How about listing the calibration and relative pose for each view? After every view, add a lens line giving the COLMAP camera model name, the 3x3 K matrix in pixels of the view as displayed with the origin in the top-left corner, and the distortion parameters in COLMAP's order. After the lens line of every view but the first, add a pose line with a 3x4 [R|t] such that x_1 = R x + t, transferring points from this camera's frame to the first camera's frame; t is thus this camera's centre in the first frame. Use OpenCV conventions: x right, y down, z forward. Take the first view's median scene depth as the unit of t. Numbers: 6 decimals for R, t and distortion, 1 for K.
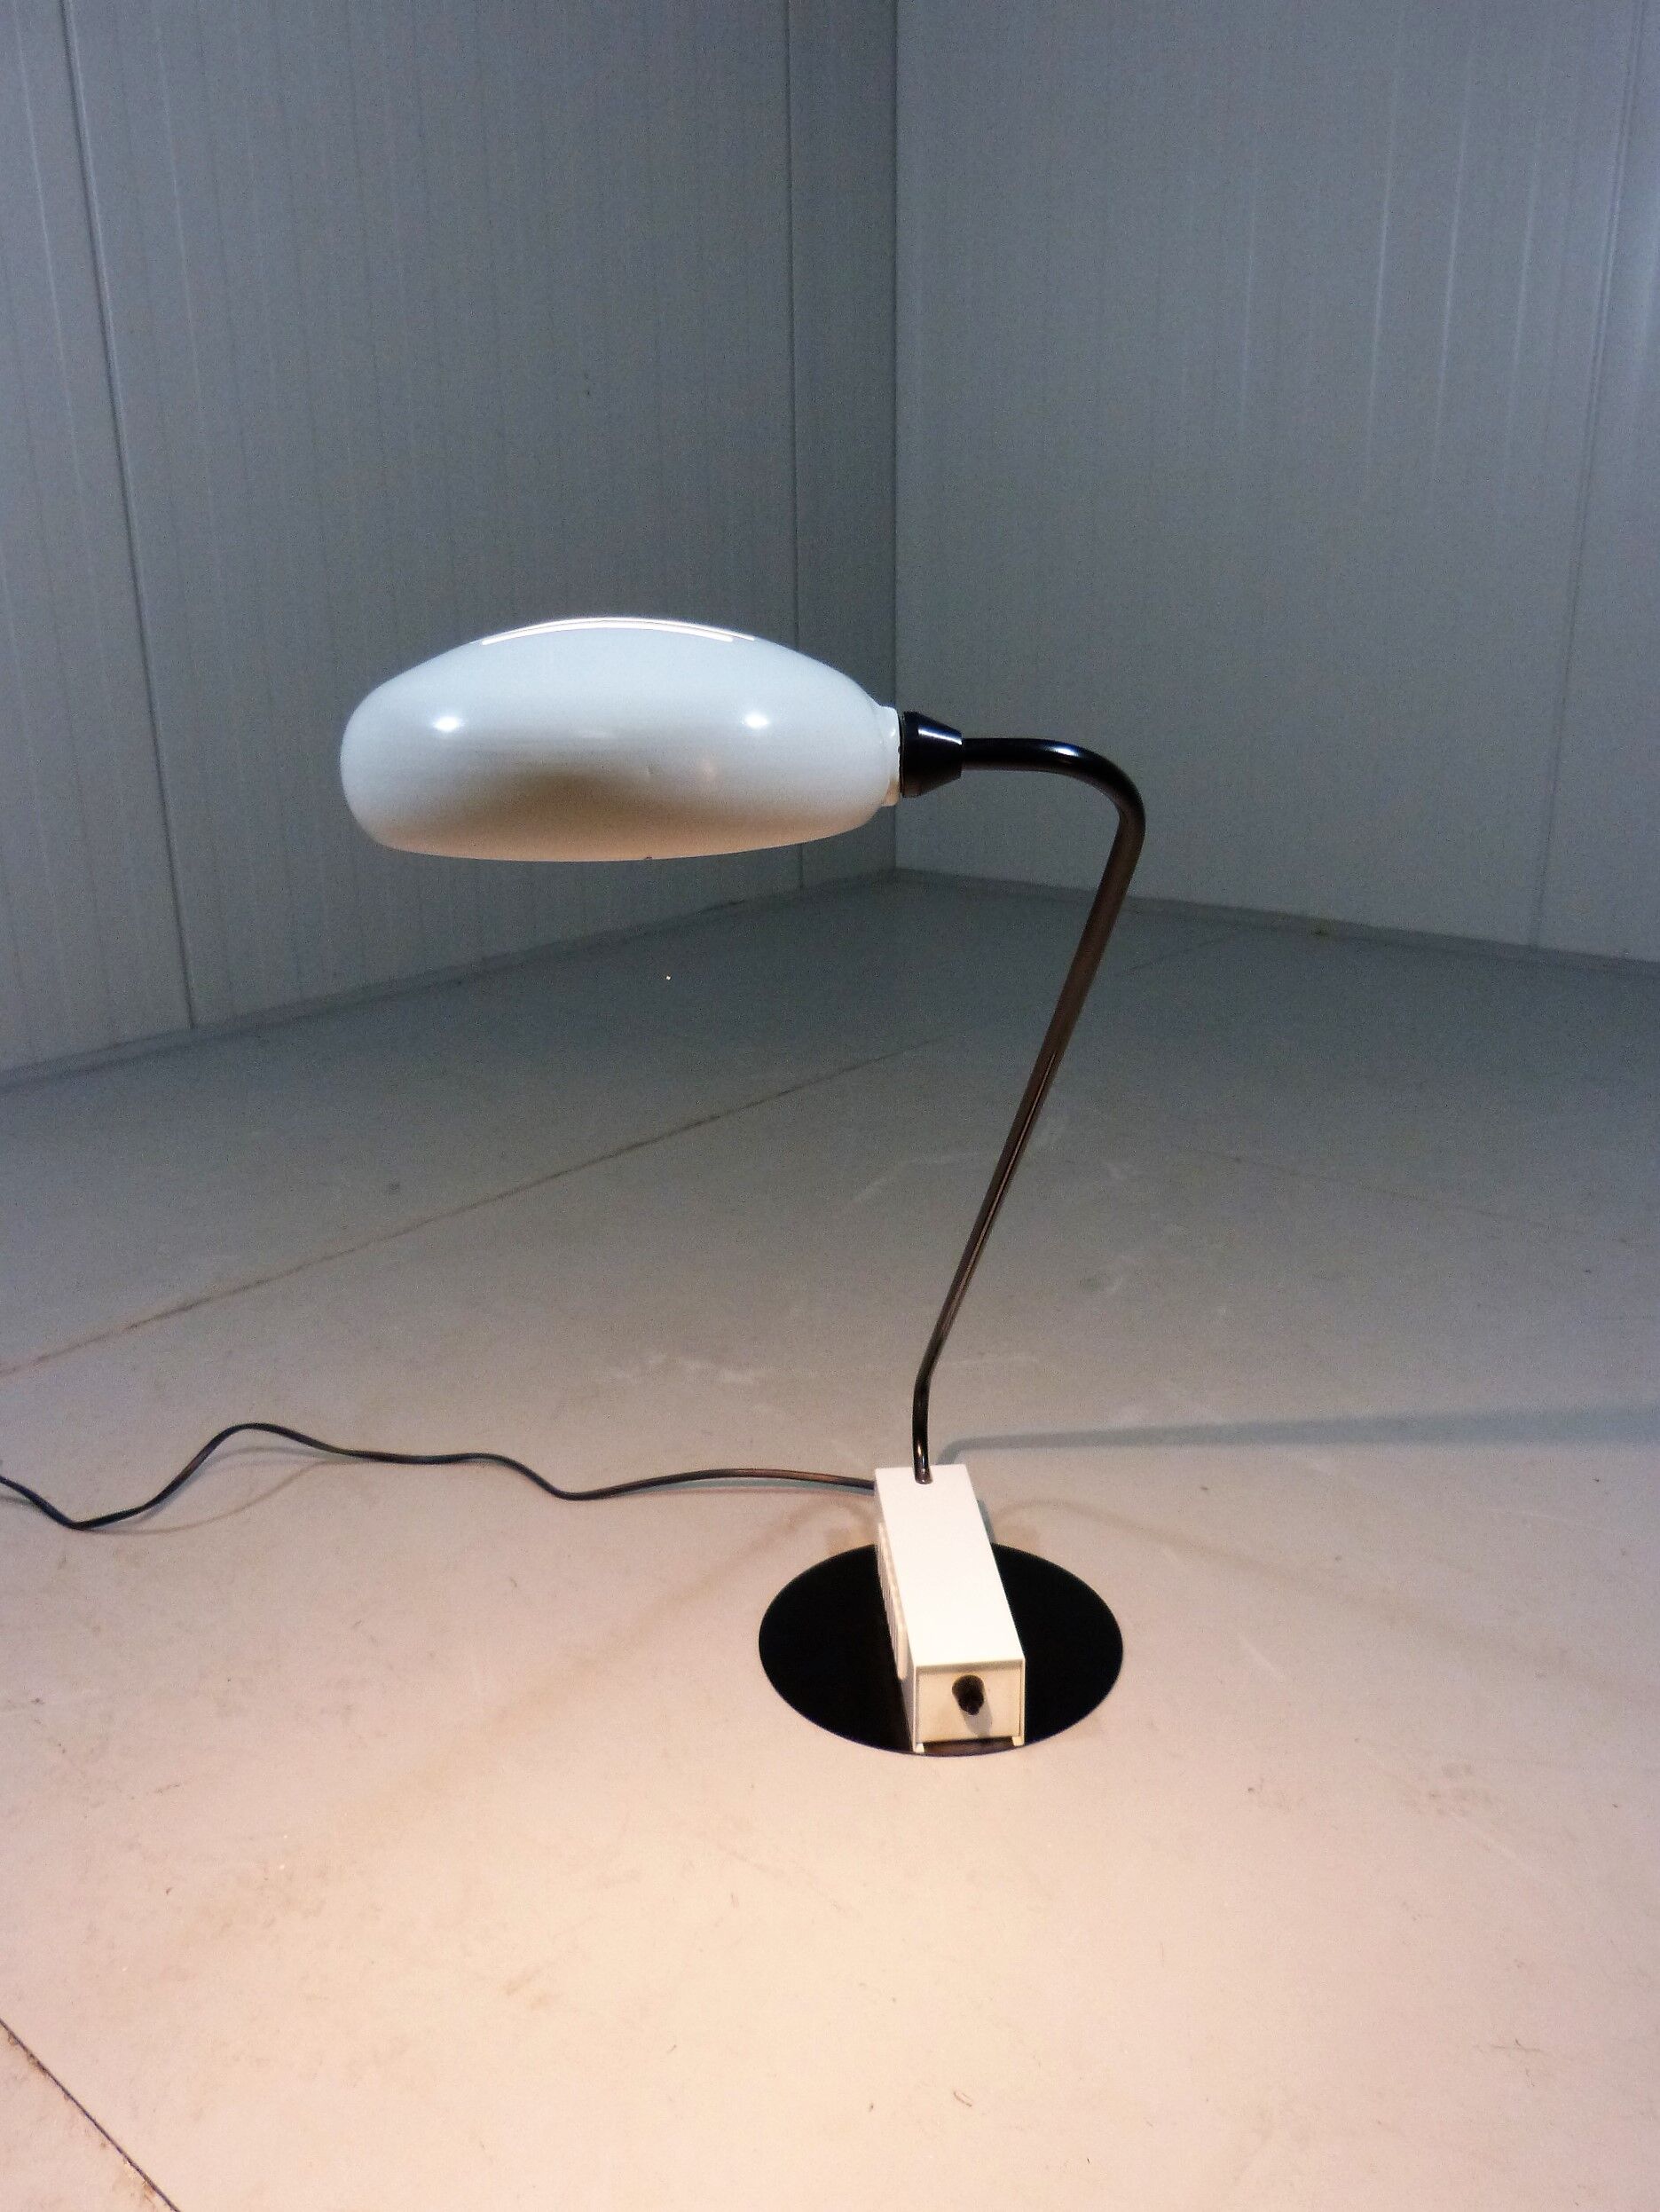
lens RADIAL K [[1691.9, 0, 830.0], [0, 1691.9, 1106.0], [0, 0, 1]] dist [-0.029223, 0.018179]
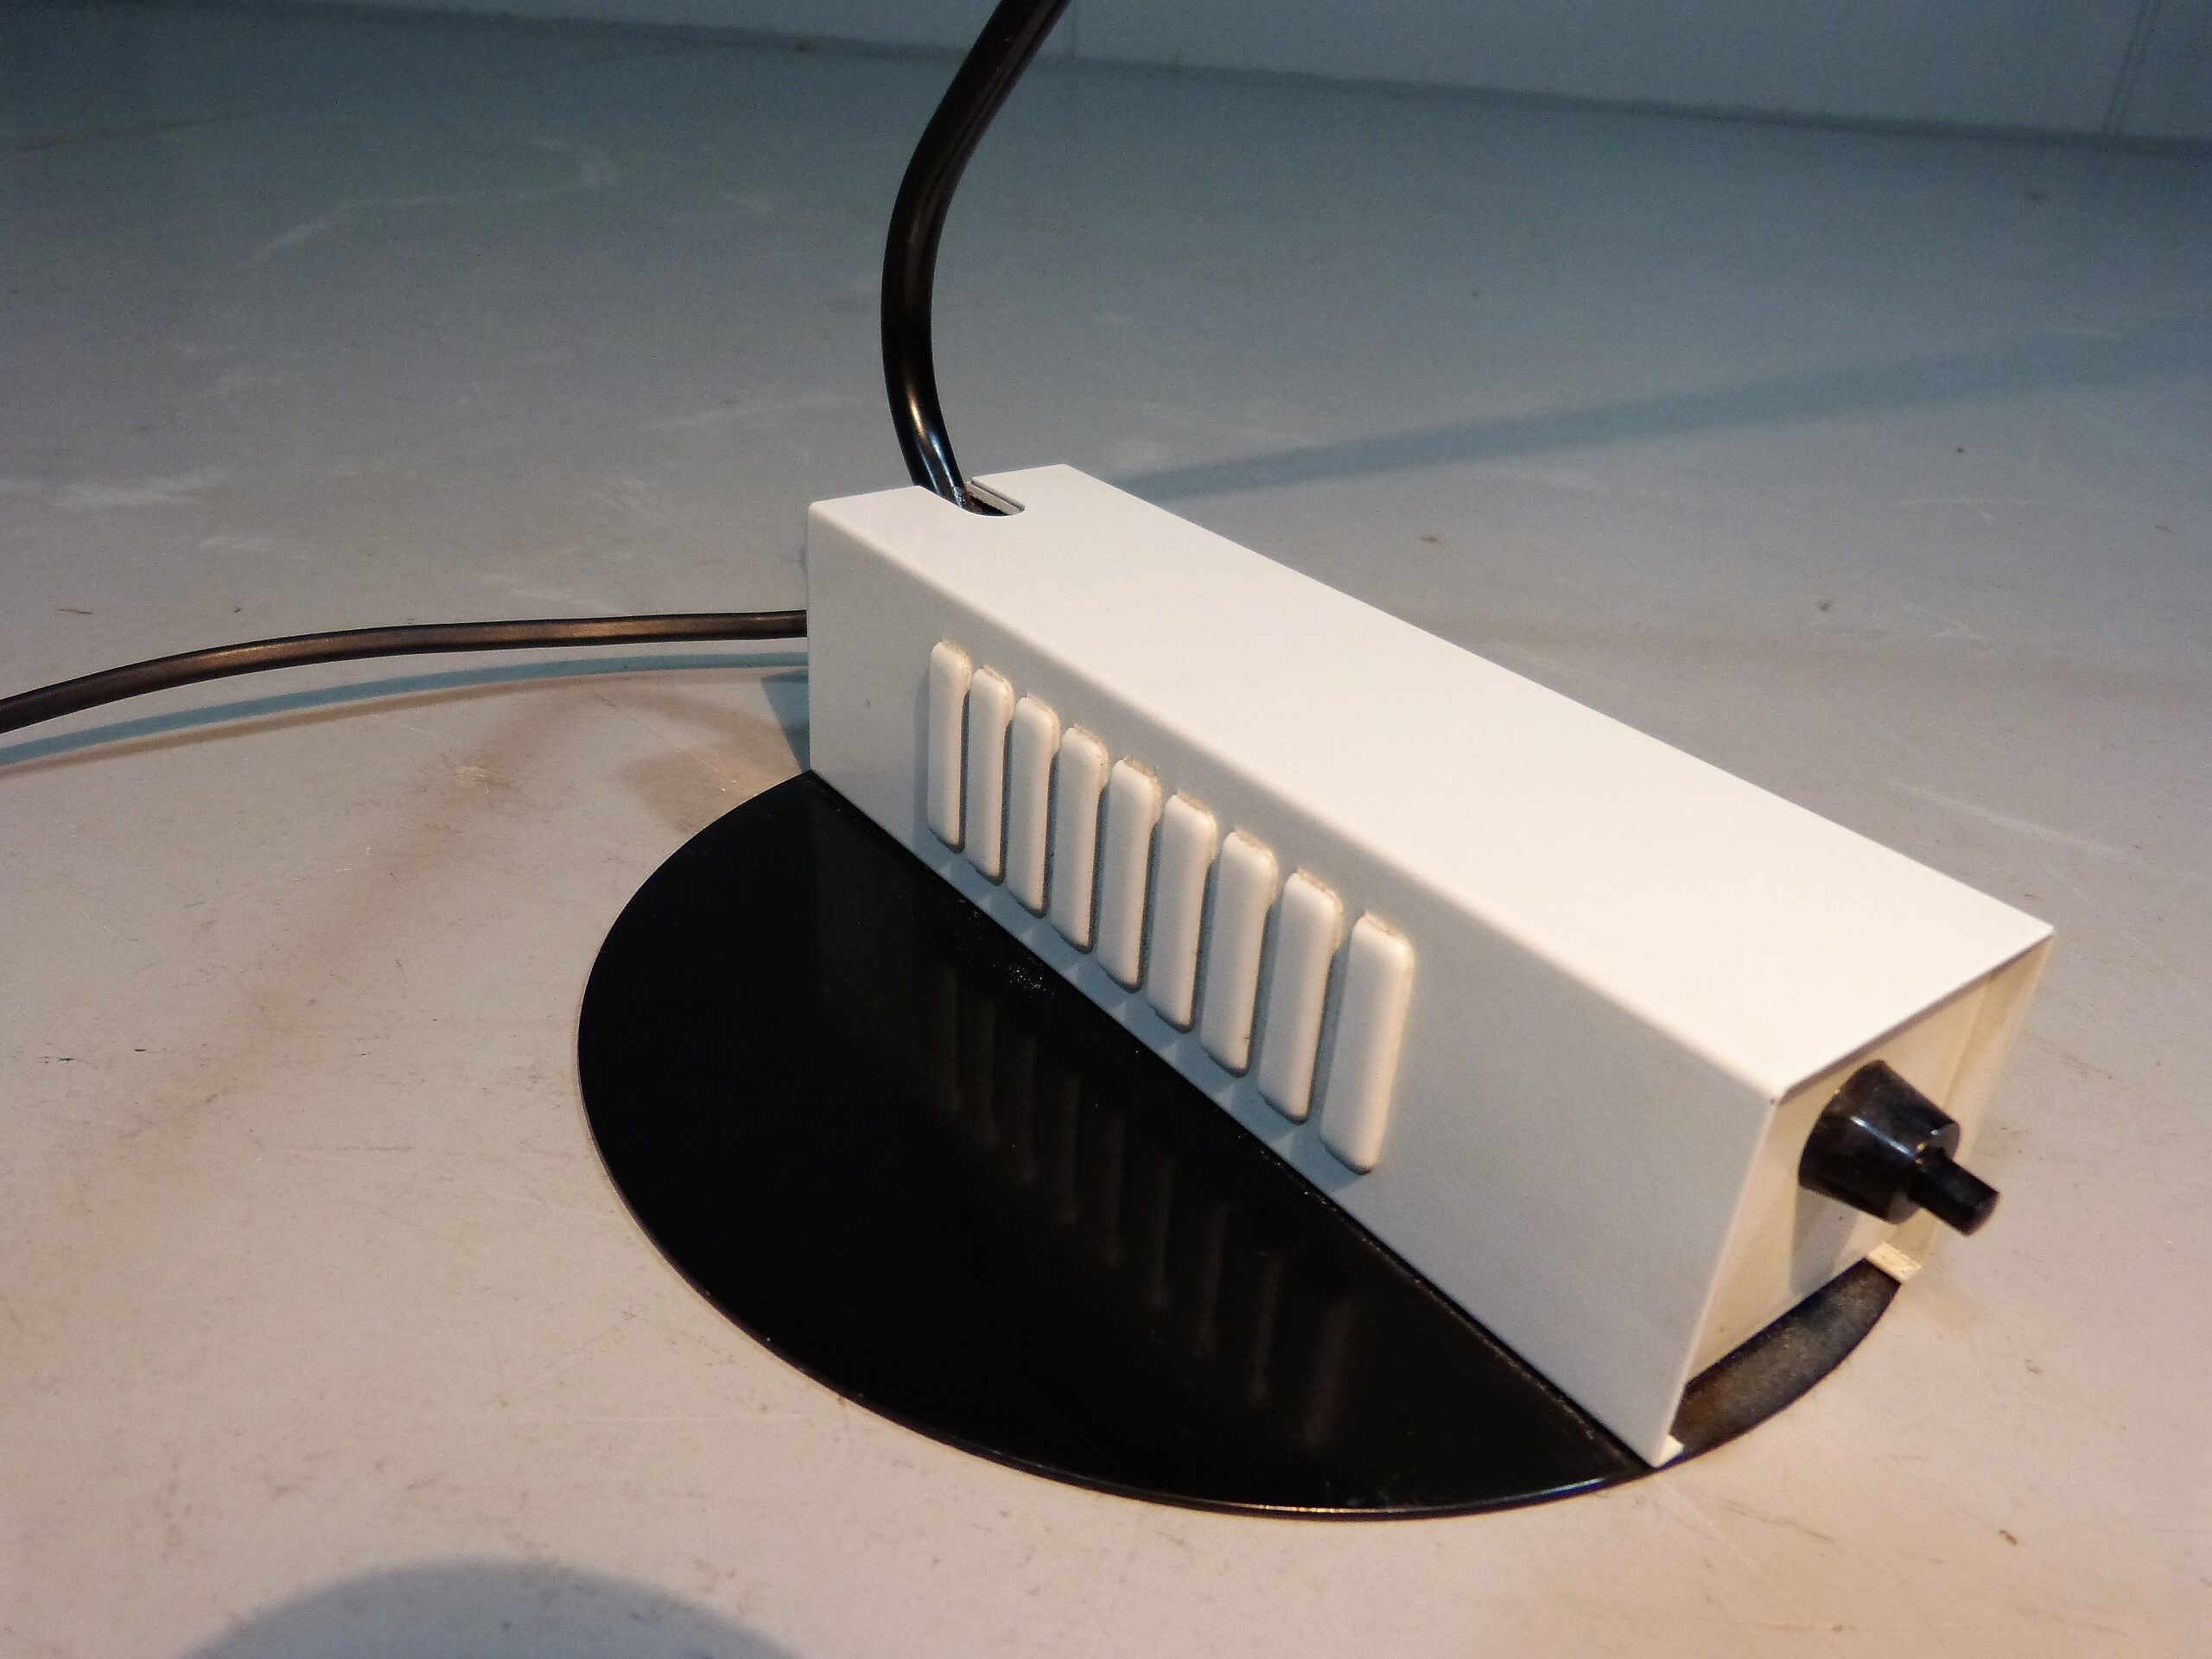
lens RADIAL K [[1648.2, 0, 1097.5], [0, 1648.2, 833.8], [0, 0, 1]] dist [-0.027201, 0.008916]
pose [[0.844487, -0.201578, 0.496194, -0.078366], [0.091666, 0.967197, 0.236912, 0.195875], [-0.527674, -0.154585, 0.835263, 0.690610]]
